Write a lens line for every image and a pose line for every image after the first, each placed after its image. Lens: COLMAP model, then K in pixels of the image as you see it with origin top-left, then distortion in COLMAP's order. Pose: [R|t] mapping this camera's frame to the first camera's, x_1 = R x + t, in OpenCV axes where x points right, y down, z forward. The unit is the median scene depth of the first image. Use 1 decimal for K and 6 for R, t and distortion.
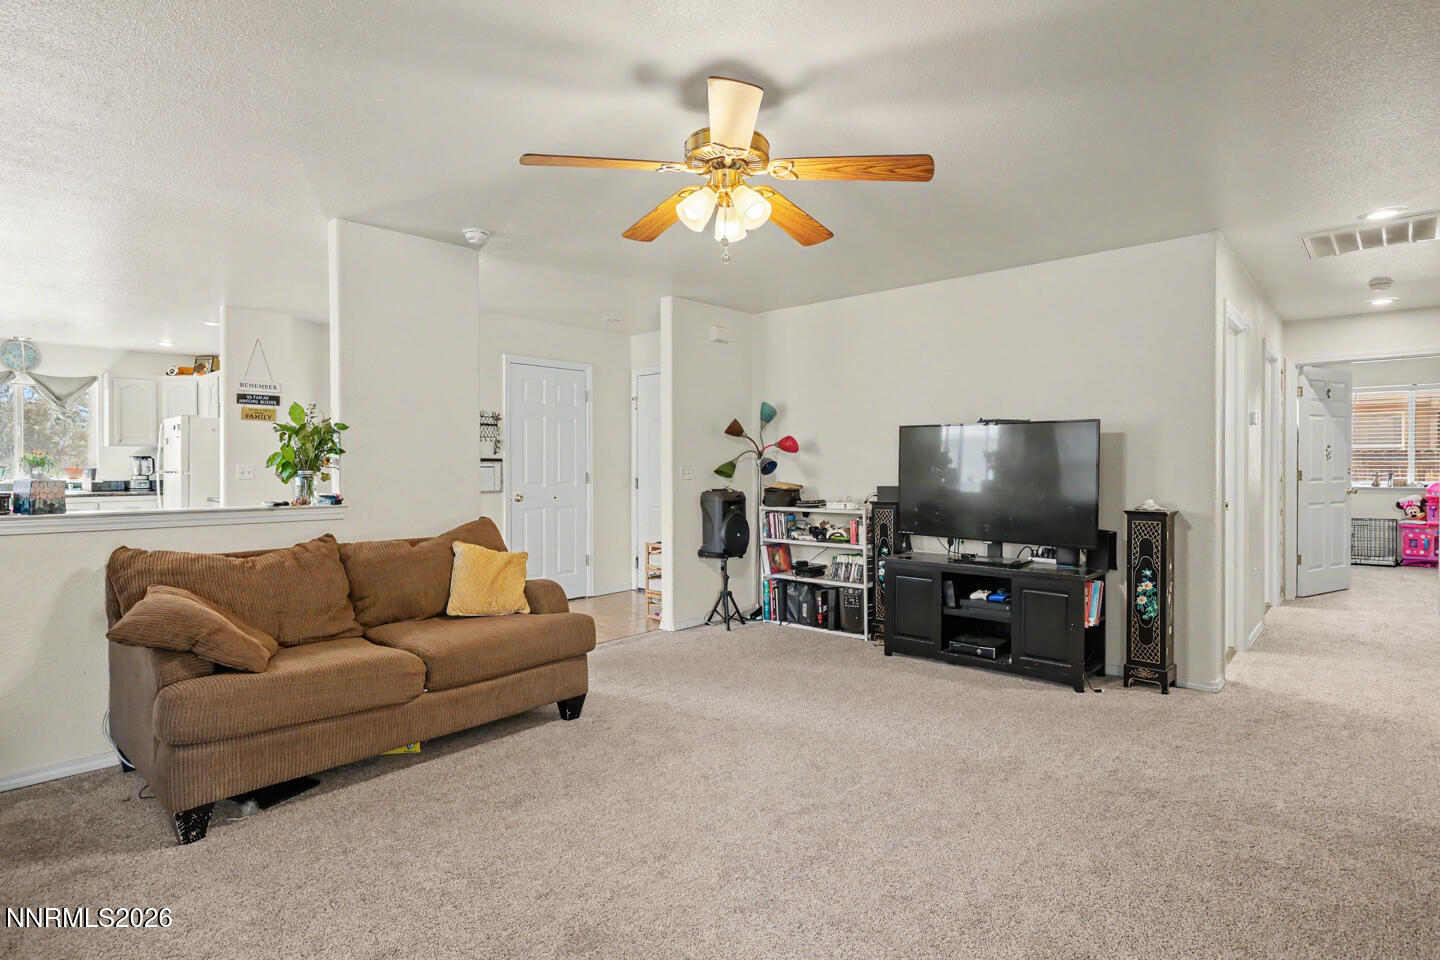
lens RADIAL K [[746.6, 0, 722.0], [0, 746.6, 476.1], [0, 0, 1]] dist [0.000599, 0.000333]
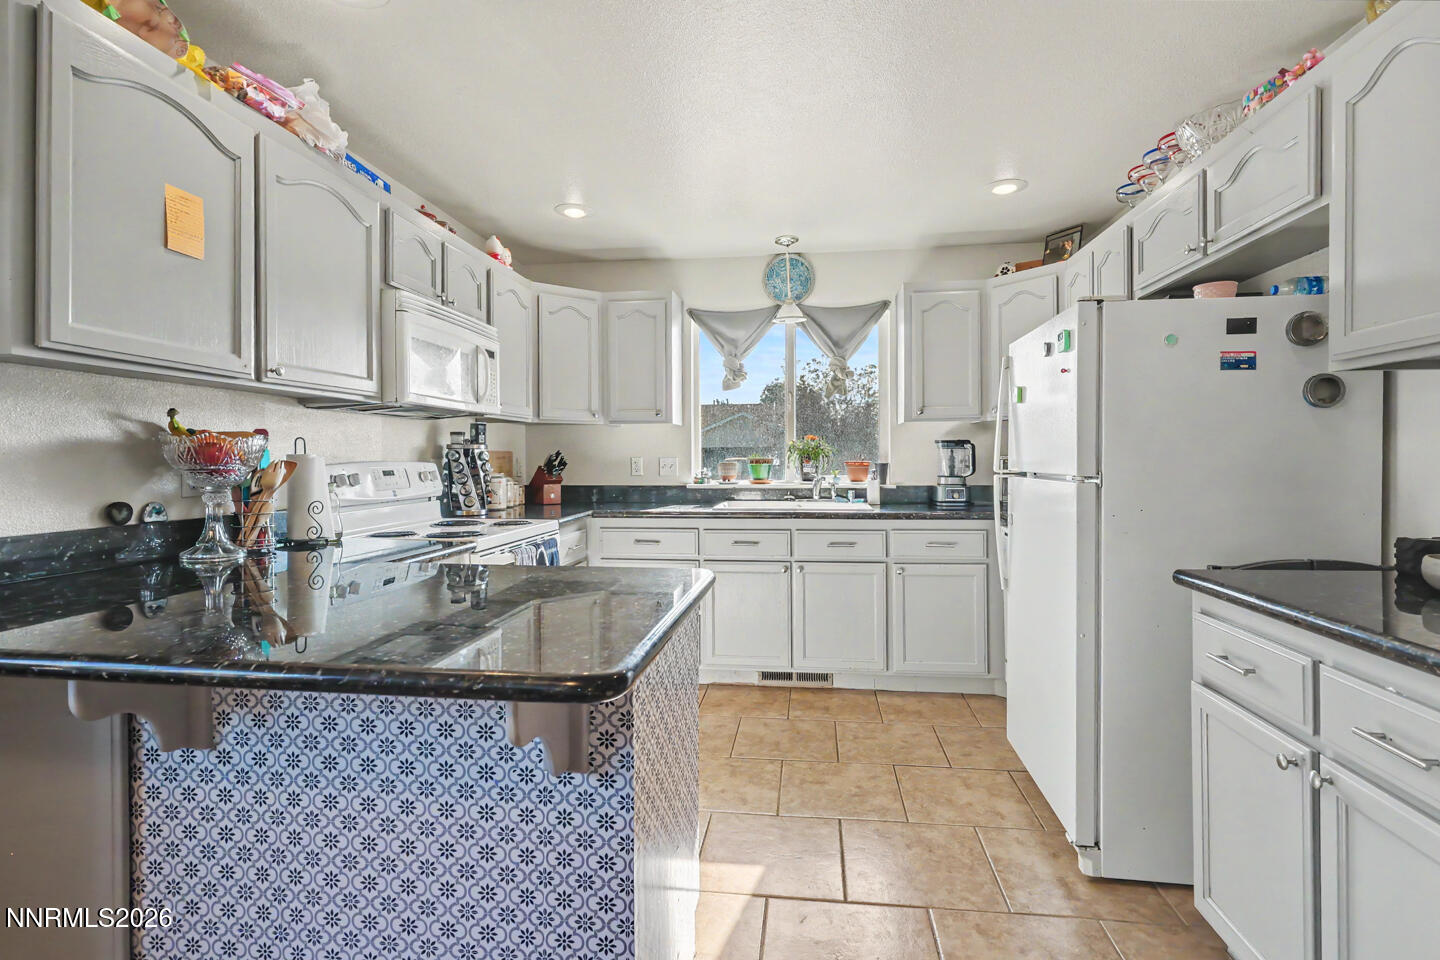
lens RADIAL K [[695.6, 0, 729.7], [0, 695.6, 460.9], [0, 0, 1]] dist [-0.001216, 0.000725]
pose [[0.585892, -0.002589, -0.810385, -0.494285], [-0.003532, 0.999977, -0.005749, -0.008996], [0.810381, 0.006231, 0.585870, 0.611634]]
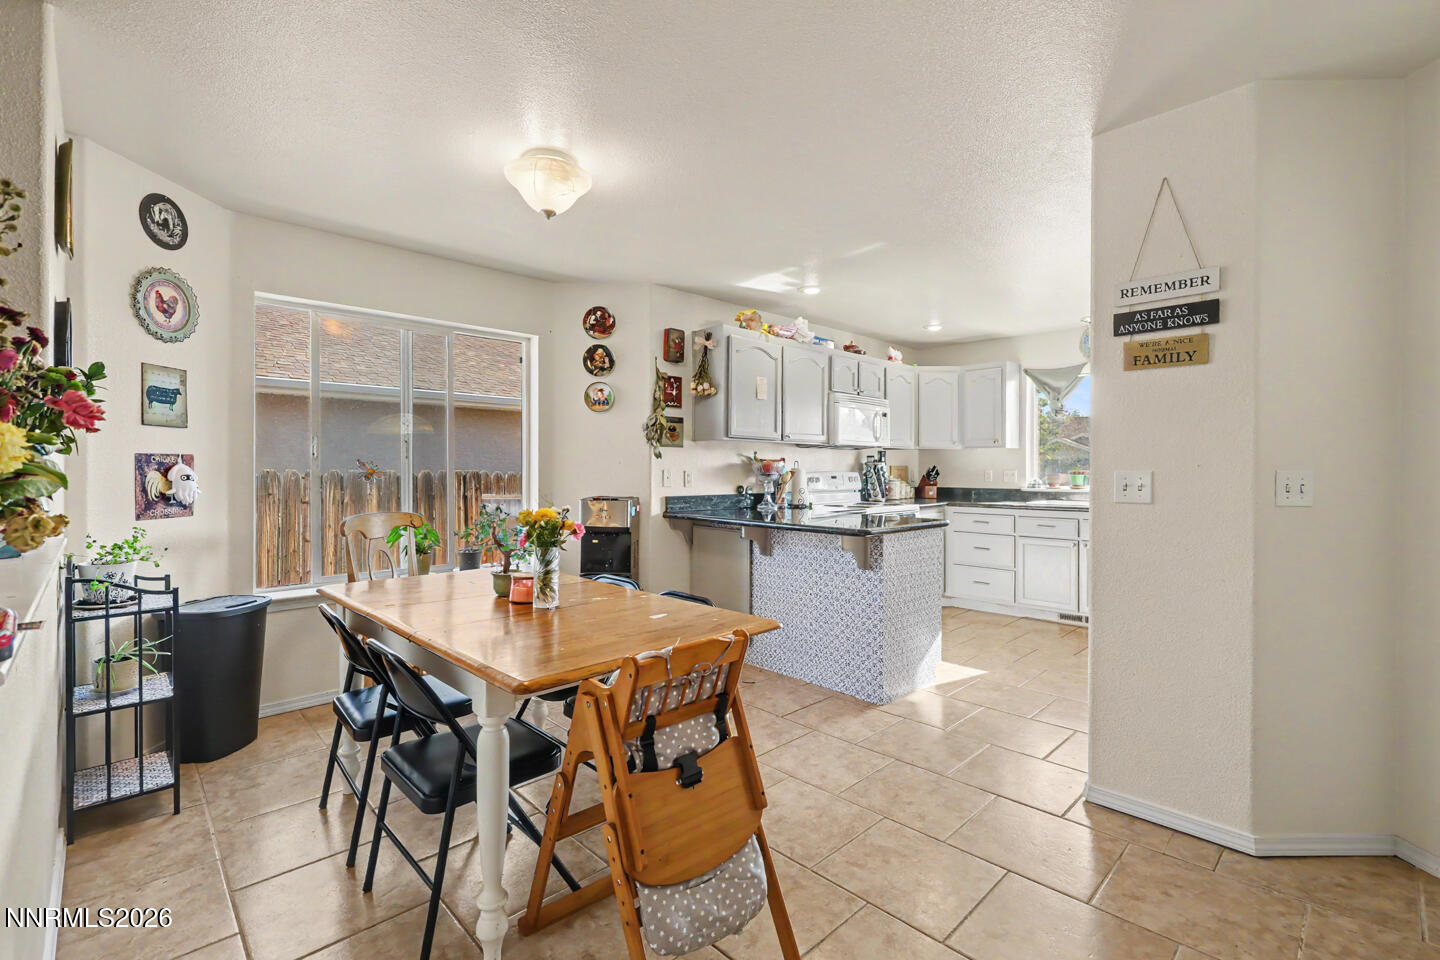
lens RADIAL K [[648.3, 0, 720.6], [0, 648.3, 474.2], [0, 0, 1]] dist [-0.000929, -0.000055]
pose [[-0.054929, 0.003265, -0.998485, -0.181165], [-0.012107, 0.999919, 0.003935, -0.008579], [0.998417, 0.012304, -0.054885, 0.596434]]
